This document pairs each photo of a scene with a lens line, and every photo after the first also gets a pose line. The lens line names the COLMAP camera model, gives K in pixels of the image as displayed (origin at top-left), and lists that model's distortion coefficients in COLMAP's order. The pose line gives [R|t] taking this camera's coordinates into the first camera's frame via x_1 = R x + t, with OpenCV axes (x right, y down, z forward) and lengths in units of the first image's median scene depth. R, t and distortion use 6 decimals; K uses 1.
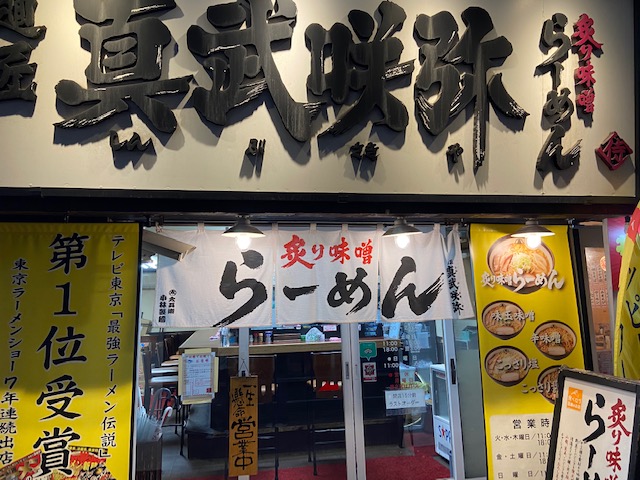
lens RADIAL K [[506.3, 0, 321.5], [0, 506.3, 223.4], [0, 0, 1]] dist [0.062280, -0.073010]
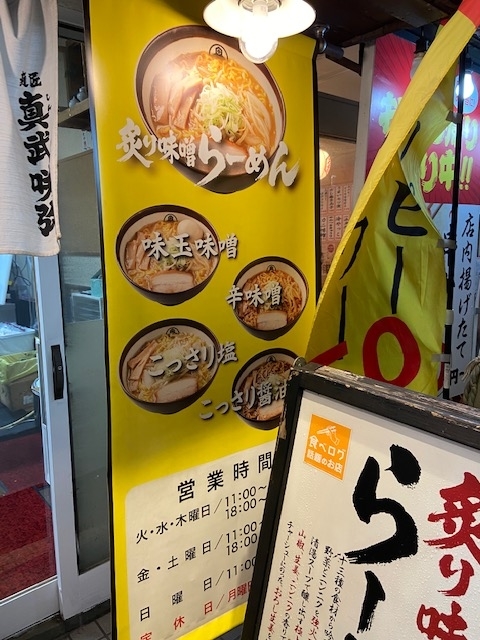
lens RADIAL K [[502.4, 0, 240.0], [0, 502.4, 320.0], [0, 0, 1]] dist [0.107906, -0.108347]
pose [[0.875605, -0.059782, 0.479315, 0.216654], [-0.095601, 0.951233, 0.293284, 0.118195], [-0.473473, -0.302624, 0.827189, 0.646331]]
